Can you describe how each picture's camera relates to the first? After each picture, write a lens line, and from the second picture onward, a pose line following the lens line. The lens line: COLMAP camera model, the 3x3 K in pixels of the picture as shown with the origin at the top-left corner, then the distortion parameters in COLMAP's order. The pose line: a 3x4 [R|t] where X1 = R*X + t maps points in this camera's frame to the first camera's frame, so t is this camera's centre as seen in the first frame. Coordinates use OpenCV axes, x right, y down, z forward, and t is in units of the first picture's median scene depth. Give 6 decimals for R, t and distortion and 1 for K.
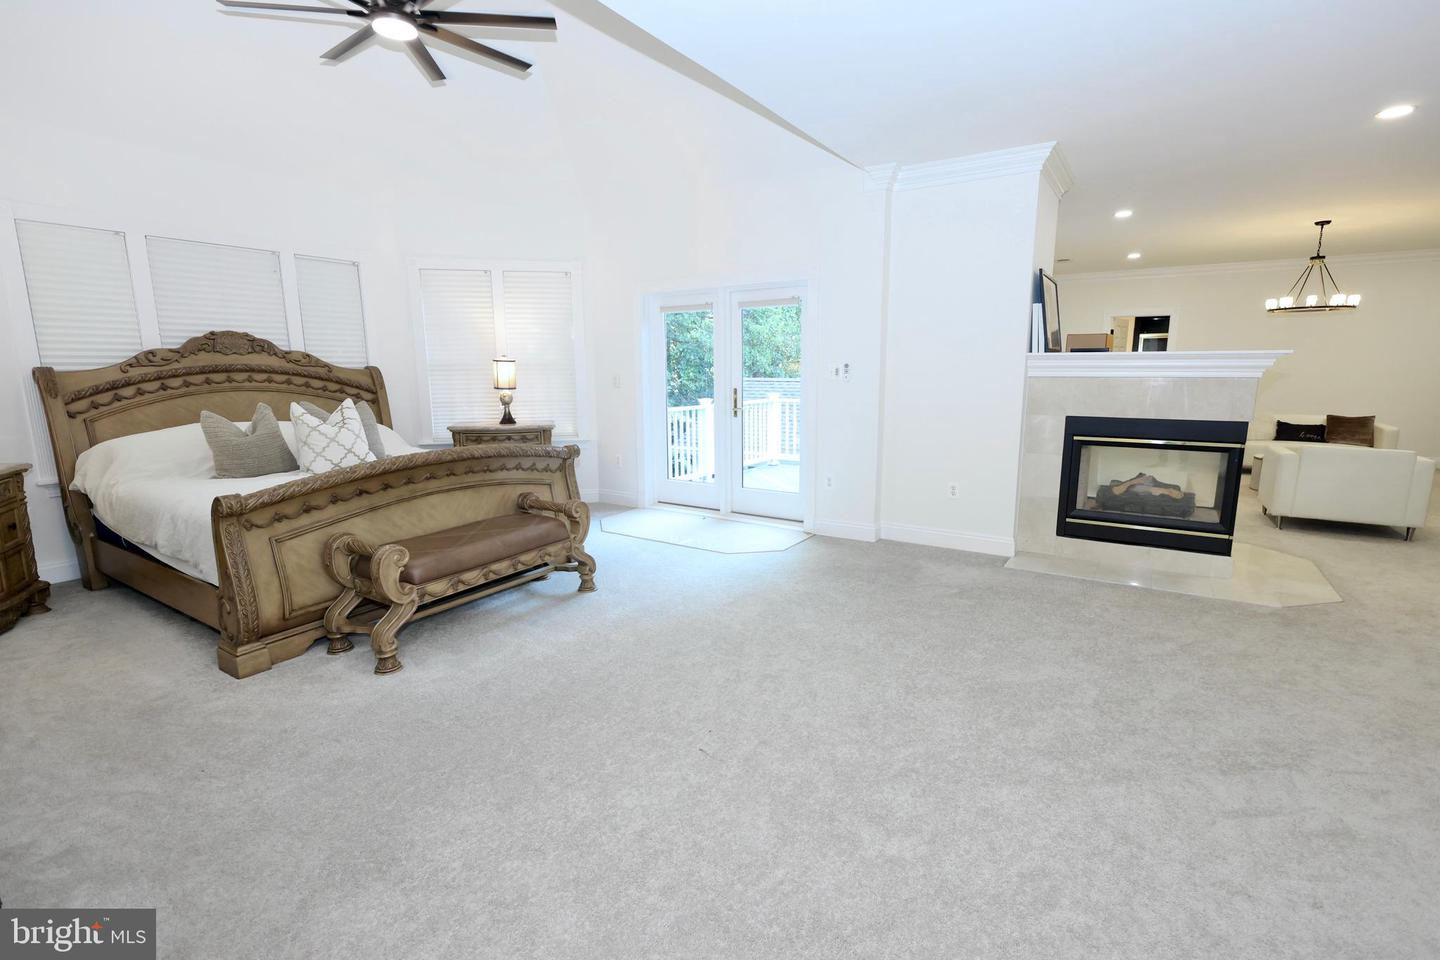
lens RADIAL K [[666.7, 0, 716.9], [0, 666.7, 490.4], [0, 0, 1]] dist [0.000912, 0.000690]
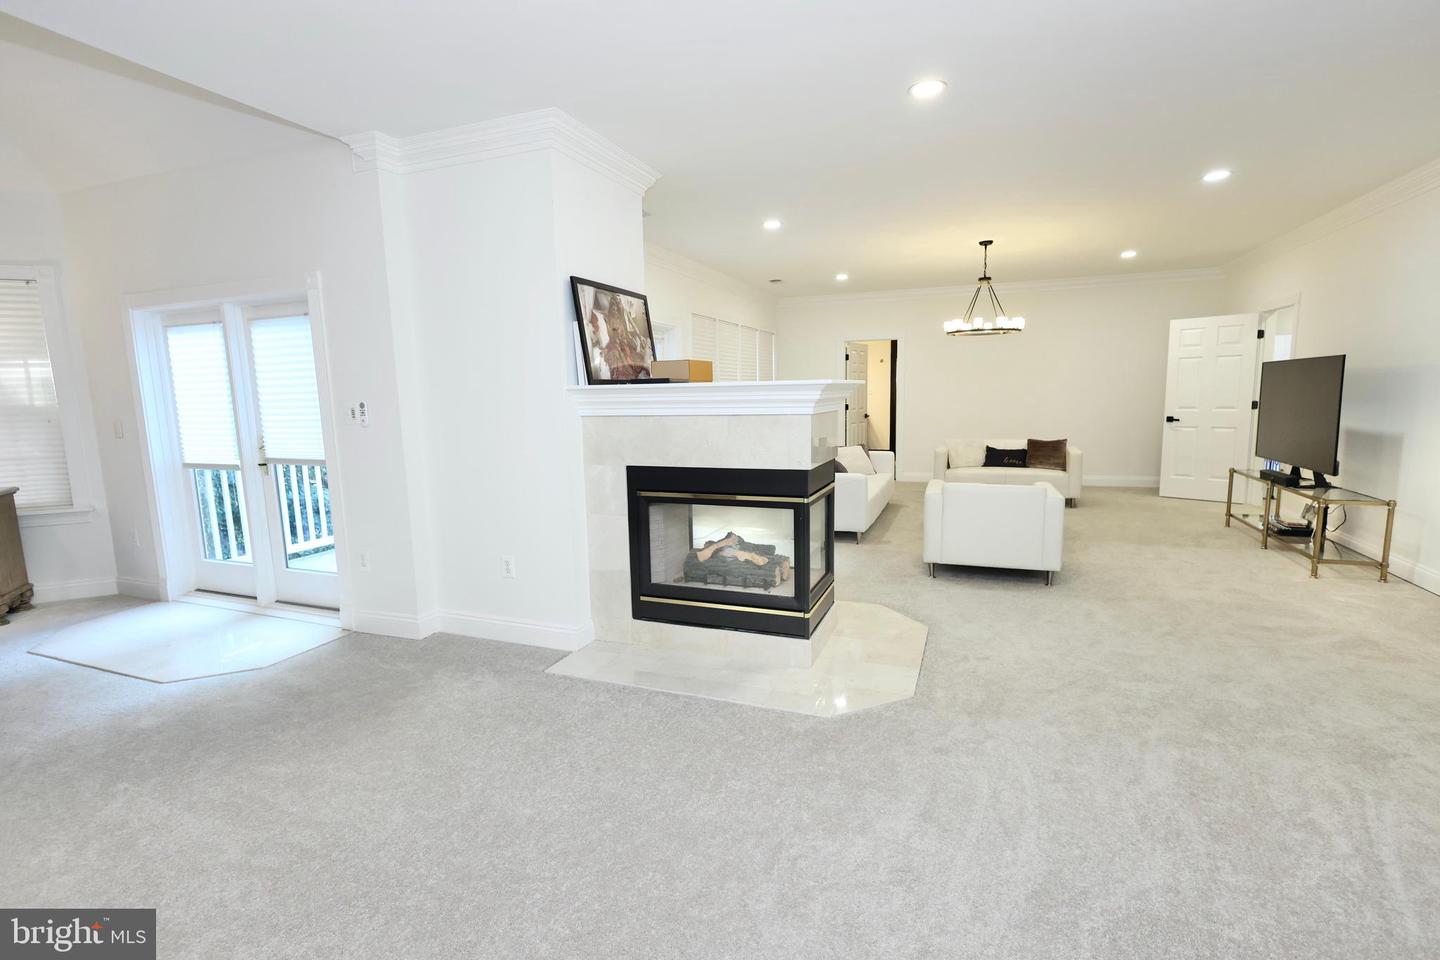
lens RADIAL K [[666.7, 0, 724.2], [0, 666.7, 487.2], [0, 0, 1]] dist [0.000912, 0.000690]
pose [[0.979050, -0.045977, 0.198362, 0.461897], [0.054616, 0.997773, -0.038298, -0.048632], [-0.196159, 0.048329, 0.979380, 0.212505]]
